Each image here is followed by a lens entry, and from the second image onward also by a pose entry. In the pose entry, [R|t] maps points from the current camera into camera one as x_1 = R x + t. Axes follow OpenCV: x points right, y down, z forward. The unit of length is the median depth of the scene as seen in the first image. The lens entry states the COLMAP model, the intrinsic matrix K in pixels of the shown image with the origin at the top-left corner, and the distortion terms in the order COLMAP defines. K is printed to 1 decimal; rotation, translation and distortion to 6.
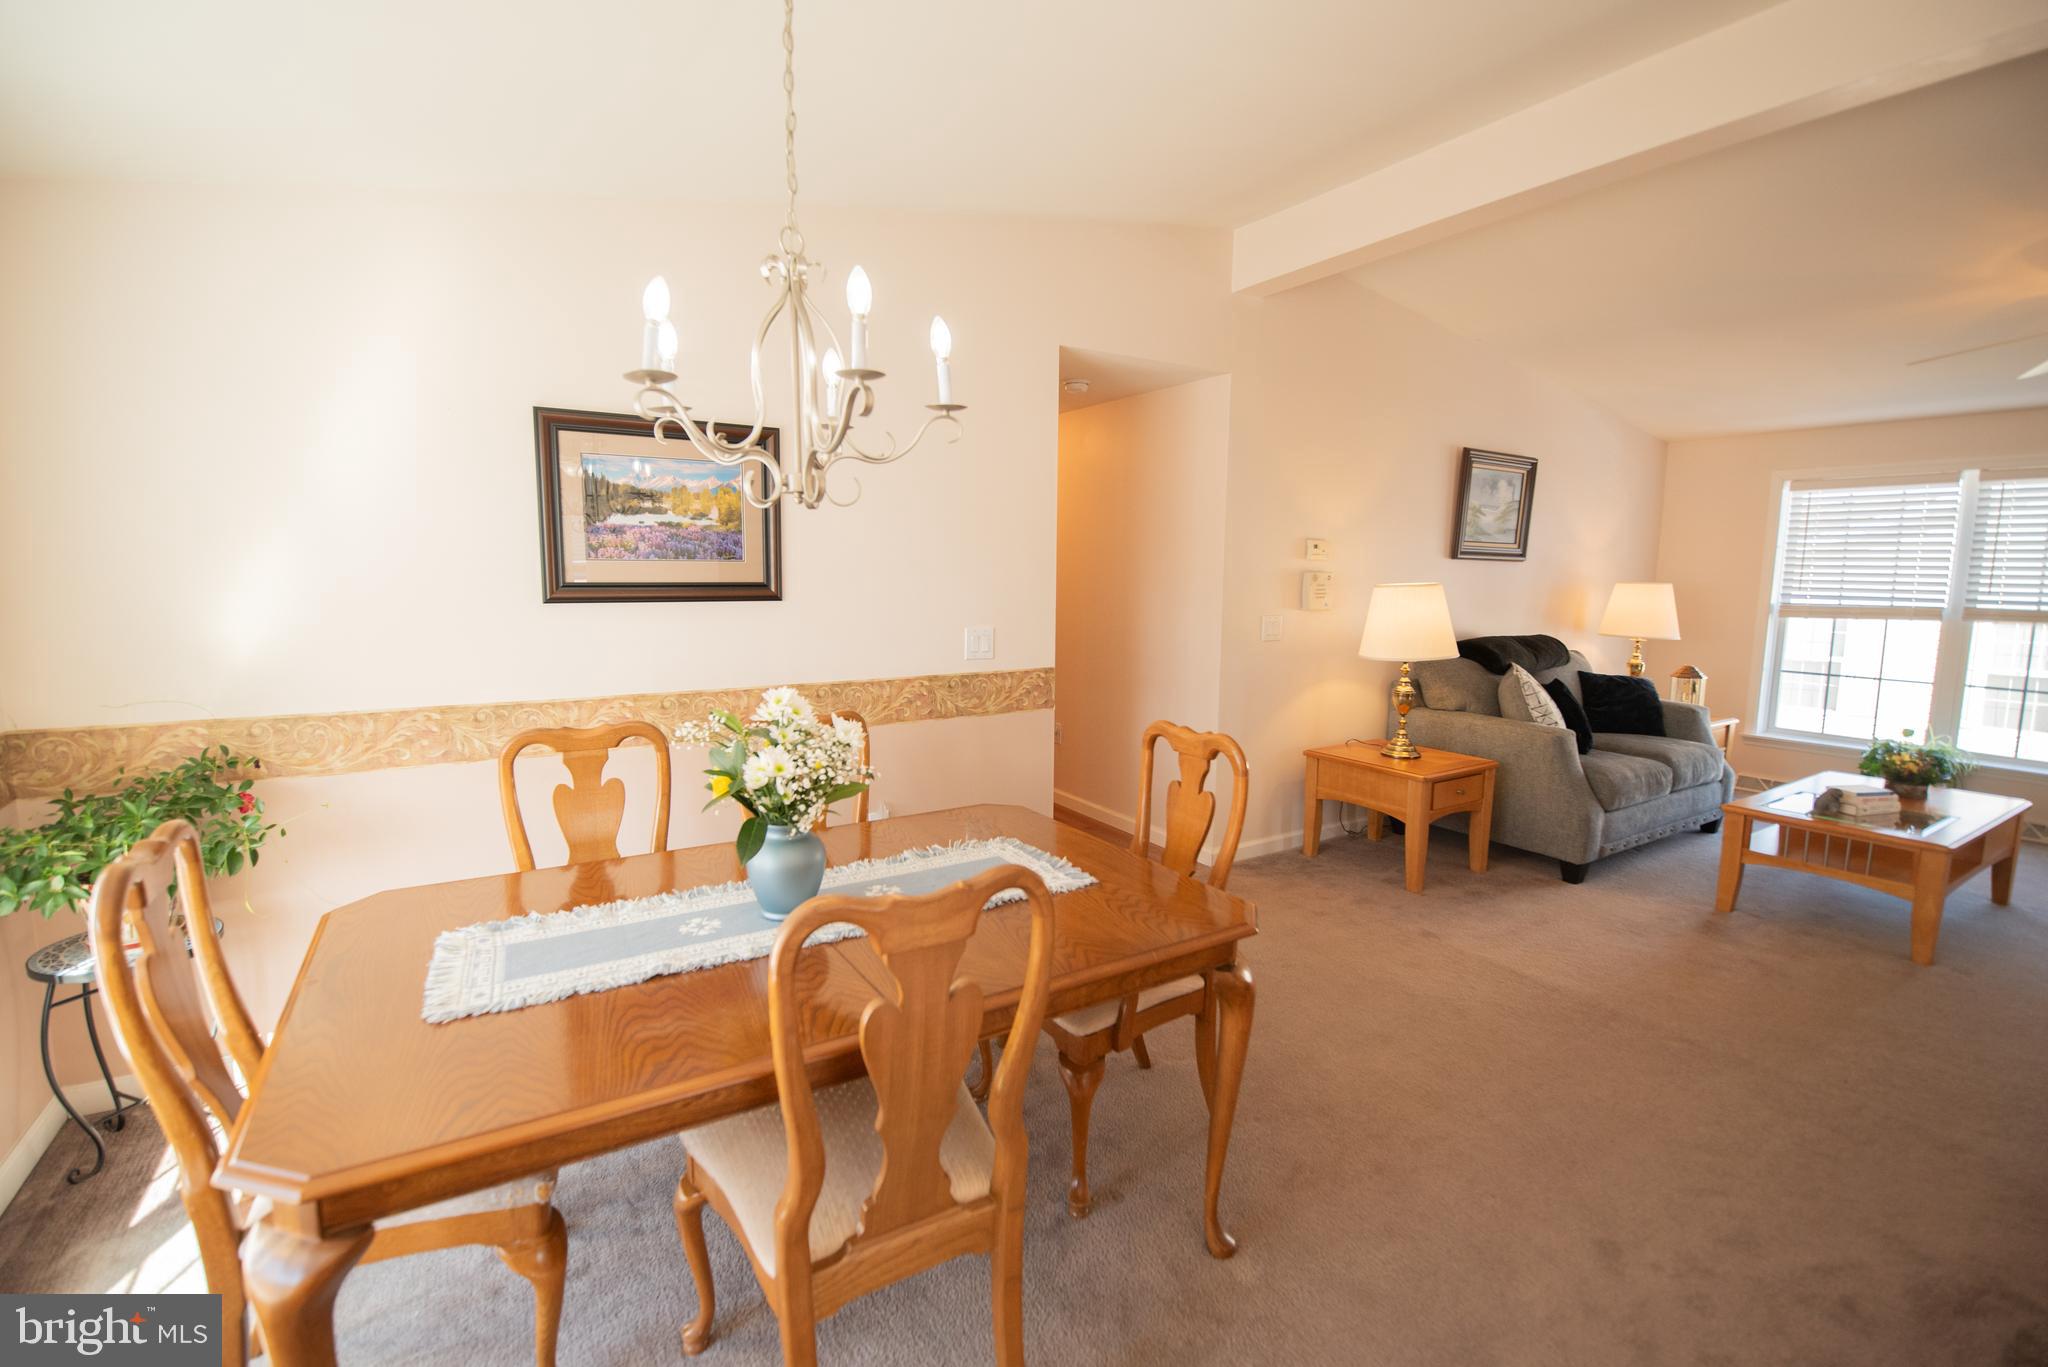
lens RADIAL K [[890.4, 0, 1013.3], [0, 890.4, 681.1], [0, 0, 1]] dist [-0.003007, -0.010356]
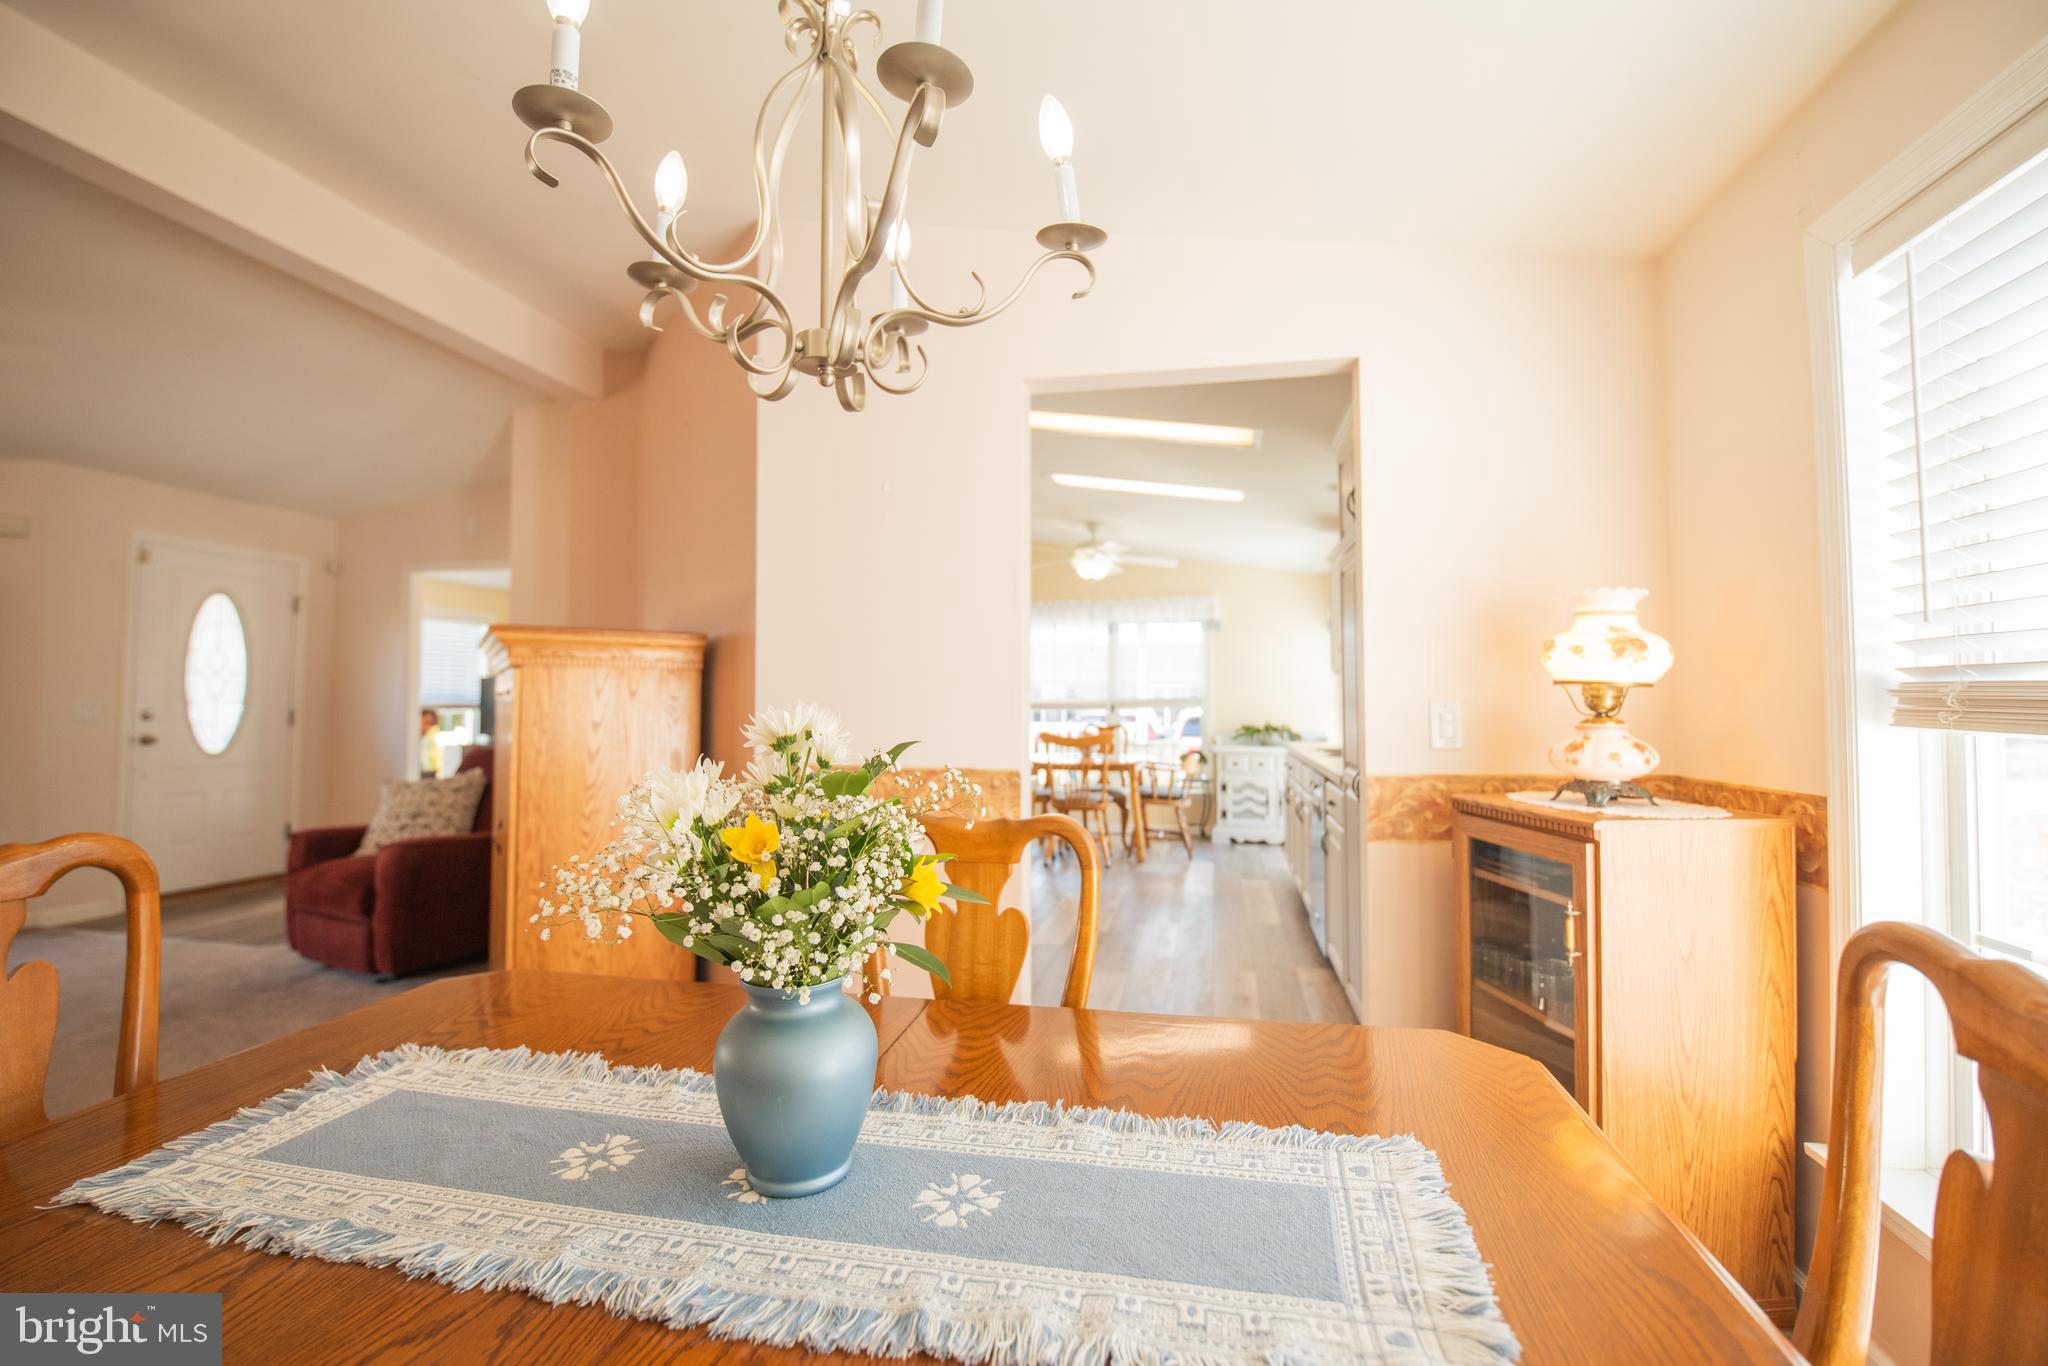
lens RADIAL K [[902.0, 0, 1024.0], [0, 902.0, 683.0], [0, 0, 1]] dist [-0.000855, -0.011088]
pose [[-0.729810, 0.008601, 0.683596, -0.325355], [0.080703, 0.994013, 0.073652, -0.014411], [-0.678870, 0.108921, -0.726135, 0.594598]]
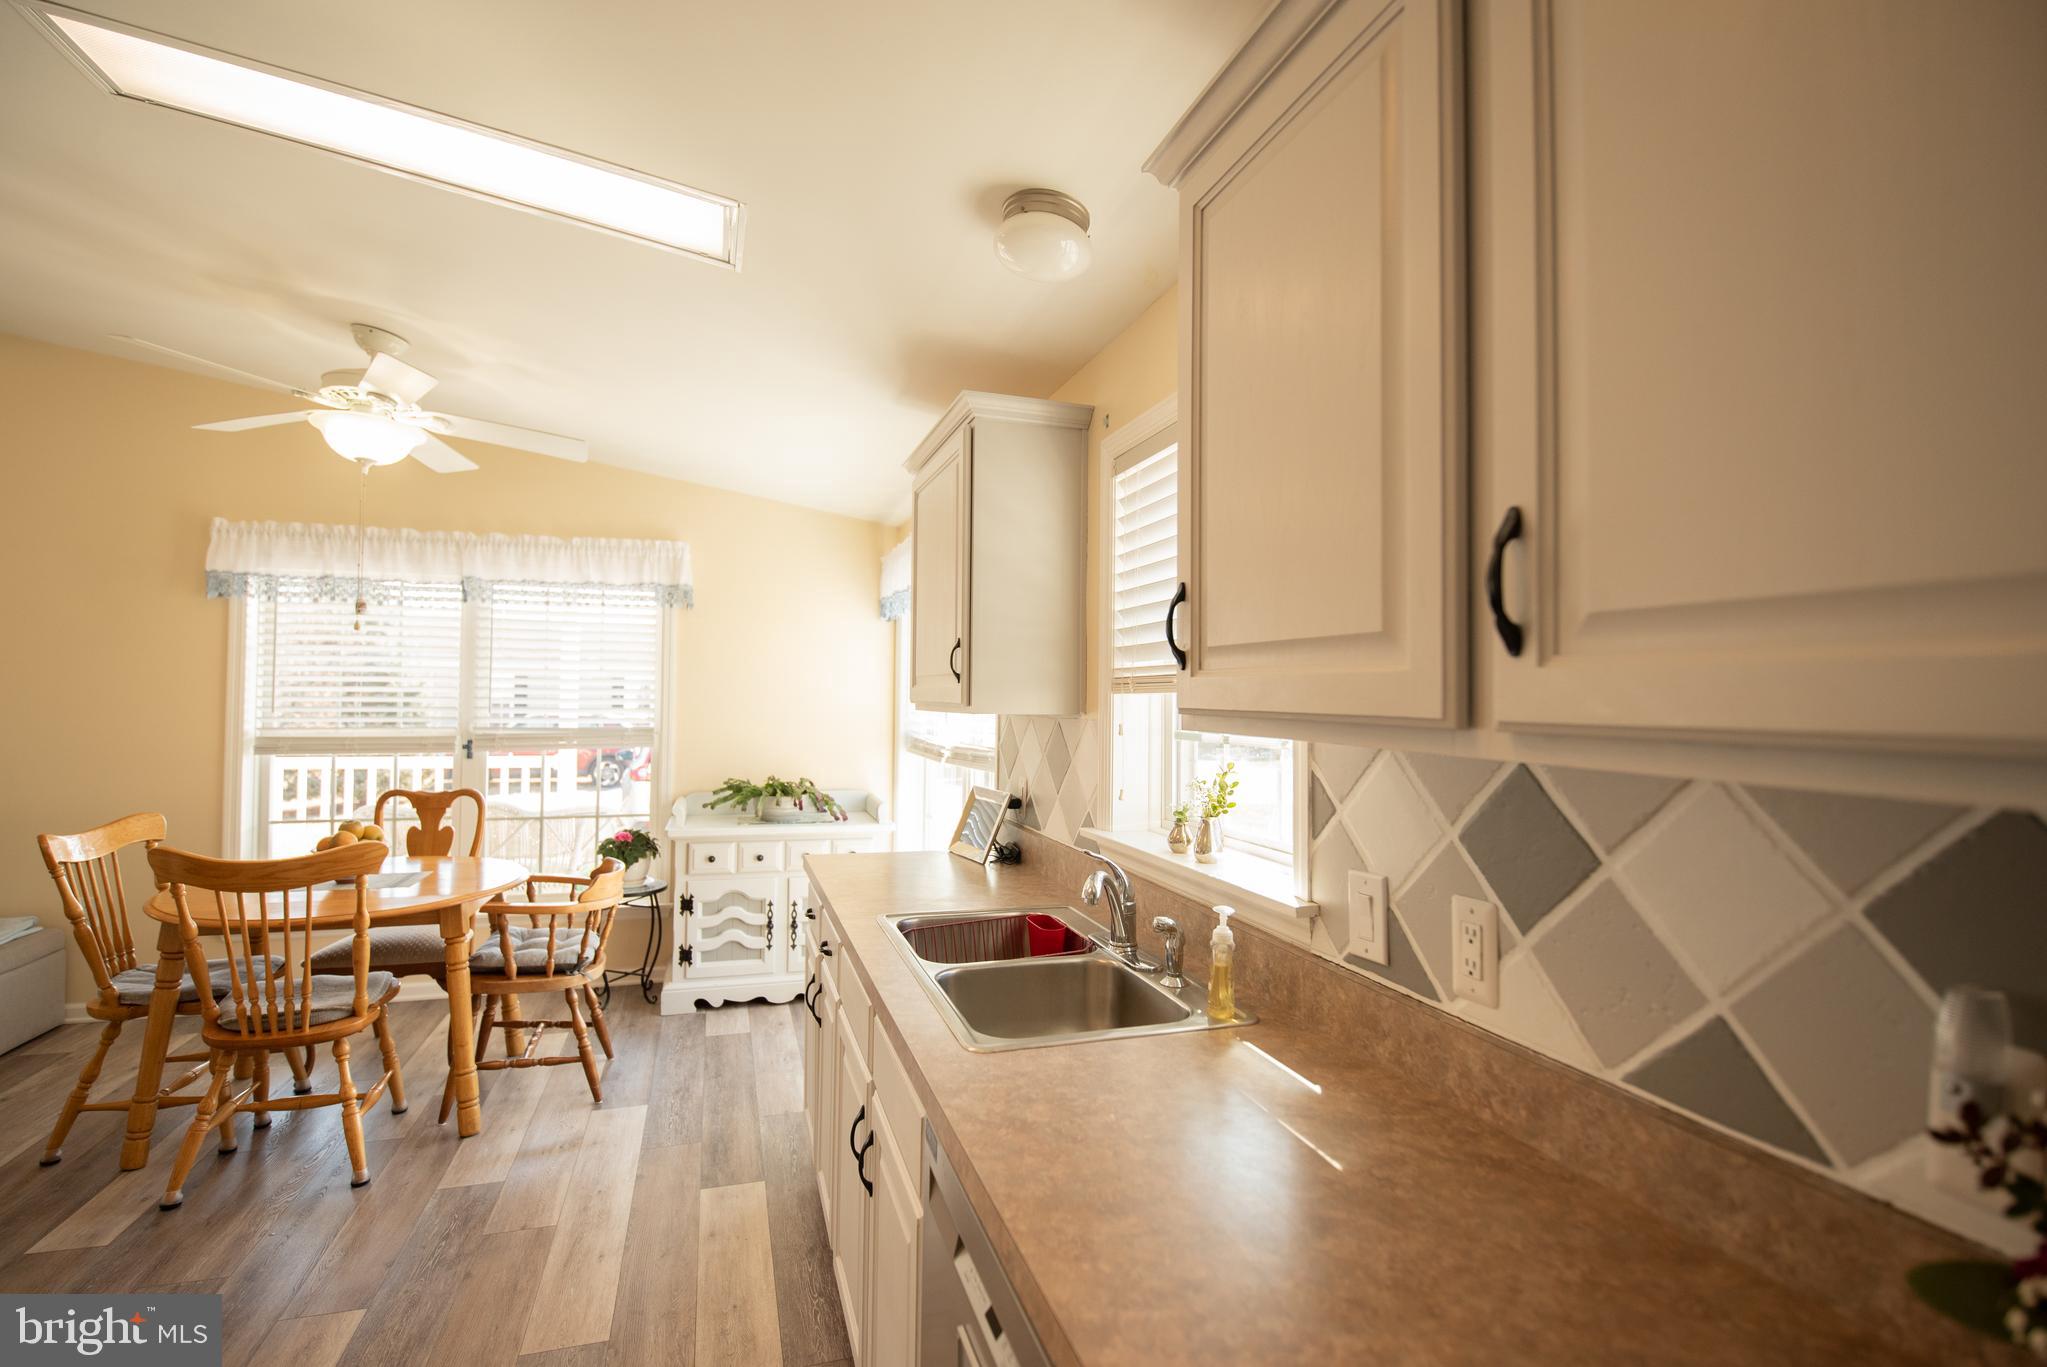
lens RADIAL K [[924.1, 0, 1014.0], [0, 924.1, 680.1], [0, 0, 1]] dist [-0.002508, -0.010342]
pose [[-0.971540, -0.018118, 0.236183, 0.123563], [0.007325, 0.994296, 0.106405, 0.028476], [-0.236764, 0.105107, -0.965865, -0.256037]]
